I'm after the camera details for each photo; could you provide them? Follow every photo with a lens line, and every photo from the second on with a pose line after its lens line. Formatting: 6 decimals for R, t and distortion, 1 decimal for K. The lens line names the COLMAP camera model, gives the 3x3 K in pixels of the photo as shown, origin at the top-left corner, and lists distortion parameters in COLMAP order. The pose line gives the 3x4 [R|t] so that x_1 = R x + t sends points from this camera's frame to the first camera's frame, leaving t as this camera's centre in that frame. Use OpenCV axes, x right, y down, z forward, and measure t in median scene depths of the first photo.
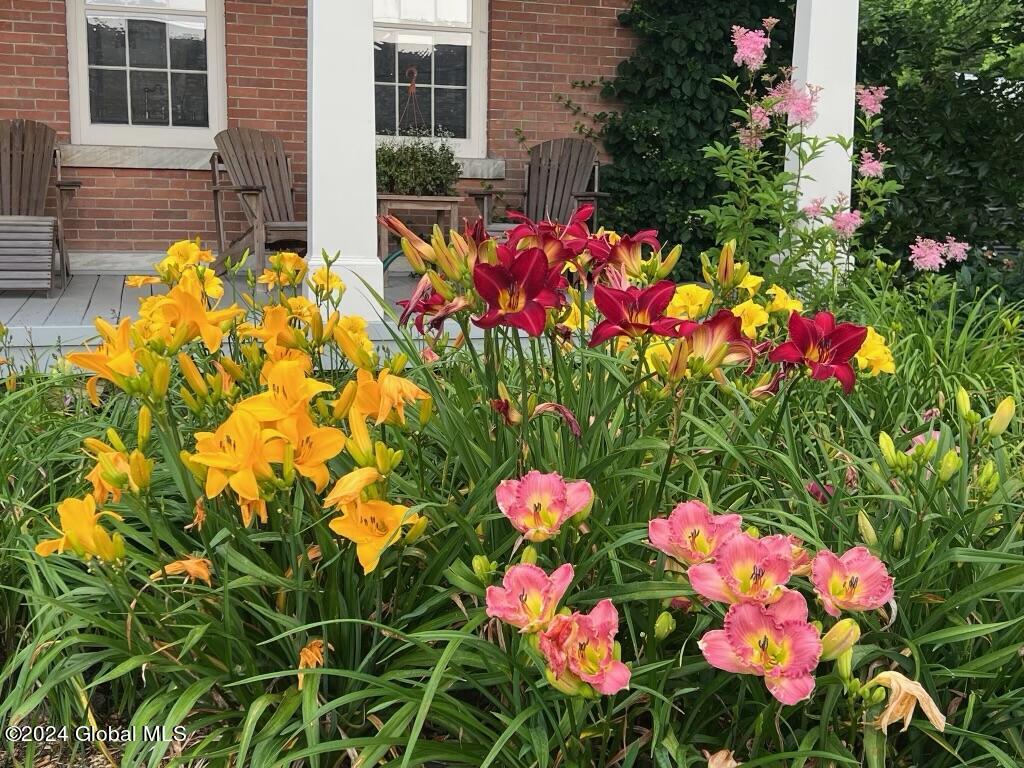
lens RADIAL K [[1221.1, 0, 512.0], [0, 1221.1, 384.0], [0, 0, 1]] dist [0.175276, -0.438401]
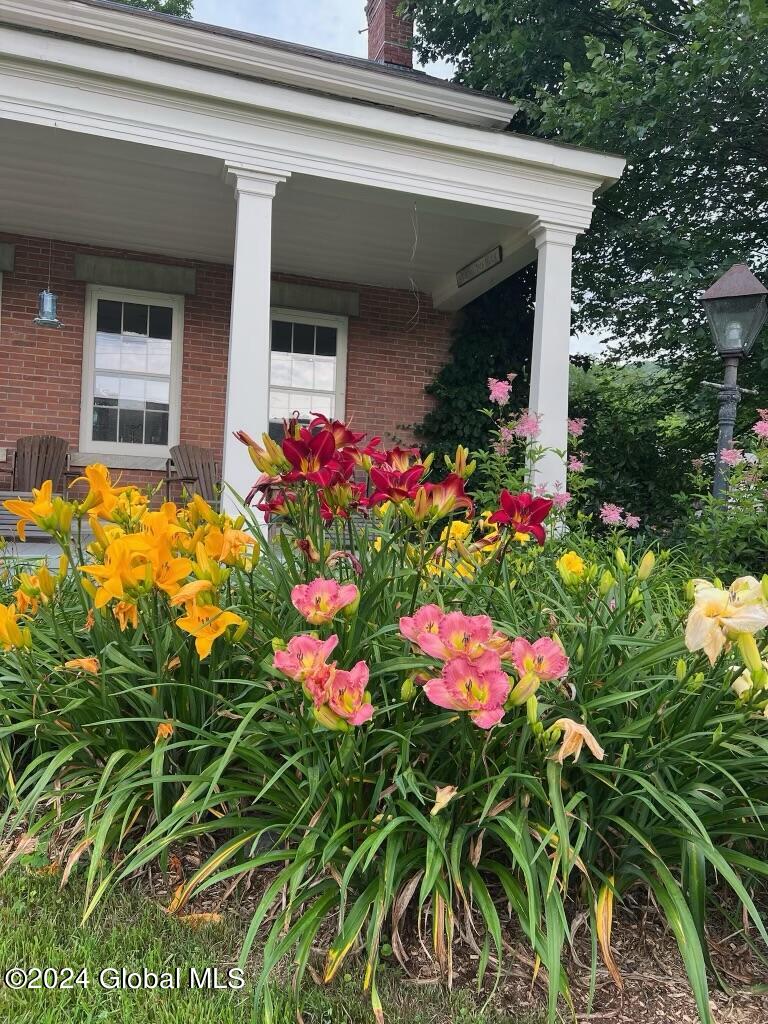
lens RADIAL K [[763.1, 0, 384.0], [0, 763.1, 512.0], [0, 0, 1]] dist [0.186183, -0.460385]
pose [[0.999594, 0.023192, 0.016544, 0.071543], [-0.020184, 0.986376, -0.163266, 0.128060], [-0.020105, 0.162866, 0.986443, 0.096277]]
